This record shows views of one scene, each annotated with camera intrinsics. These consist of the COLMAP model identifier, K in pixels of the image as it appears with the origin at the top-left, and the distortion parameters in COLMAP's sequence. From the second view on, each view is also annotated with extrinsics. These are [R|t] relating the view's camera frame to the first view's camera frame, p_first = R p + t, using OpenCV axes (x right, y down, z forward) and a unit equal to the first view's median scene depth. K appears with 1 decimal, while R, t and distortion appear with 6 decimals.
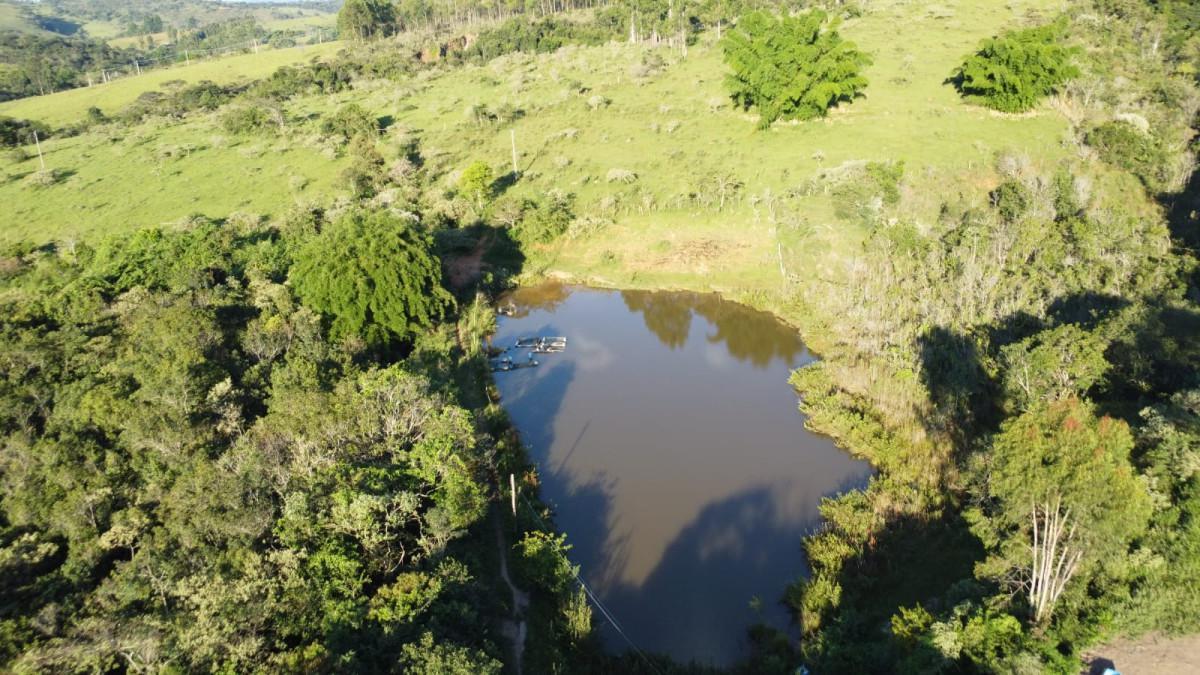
lens RADIAL K [[873.8, 0, 593.7], [0, 873.8, 341.3], [0, 0, 1]] dist [-0.032509, -0.003569]
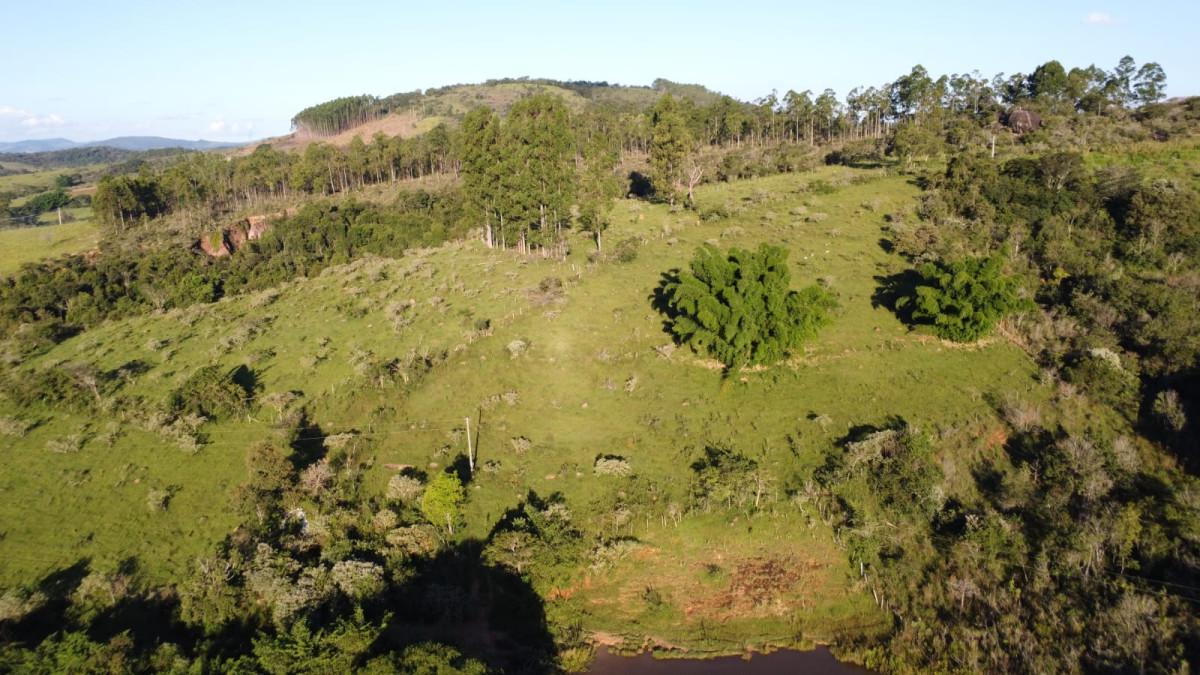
lens RADIAL K [[873.8, 0, 593.7], [0, 873.8, 341.3], [0, 0, 1]] dist [-0.032509, -0.003569]
pose [[0.956937, -0.065156, 0.282888, -0.190369], [0.107519, 0.984733, -0.136899, -0.177369], [-0.269649, 0.161419, 0.949333, 0.188702]]
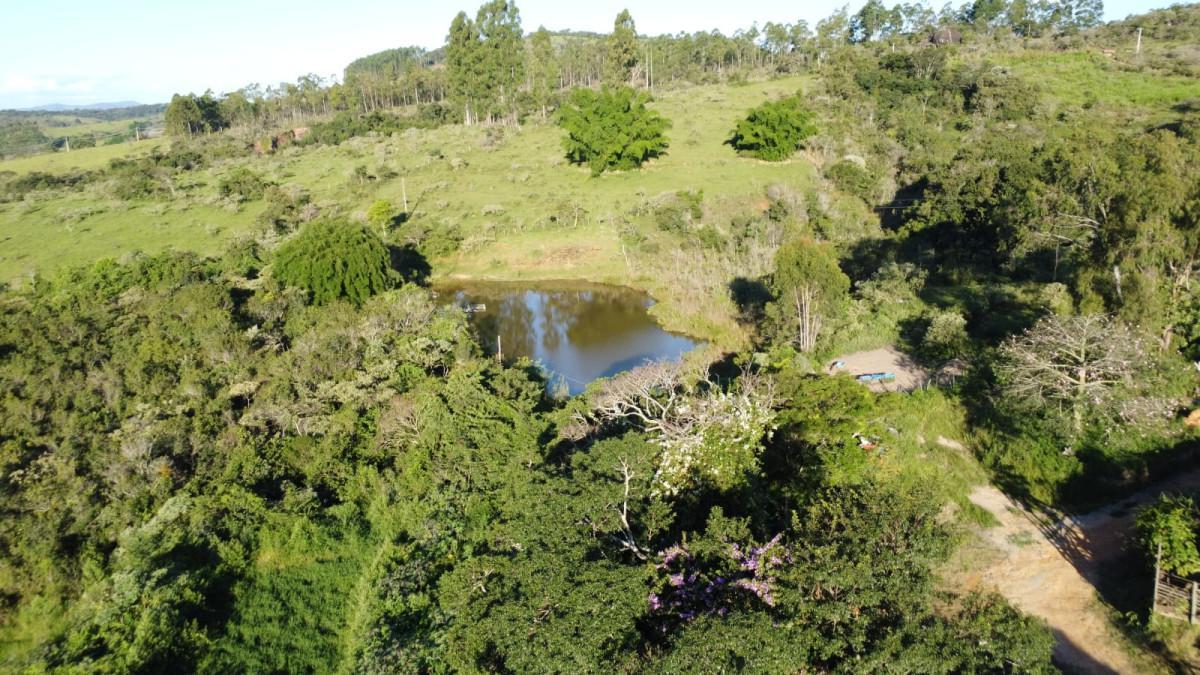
lens RADIAL K [[873.8, 0, 593.7], [0, 873.8, 341.3], [0, 0, 1]] dist [-0.032509, -0.003569]
pose [[0.973668, -0.058777, 0.220264, -0.108491], [0.083397, 0.991055, -0.104190, 0.134237], [-0.212169, 0.119816, 0.969860, -0.229692]]
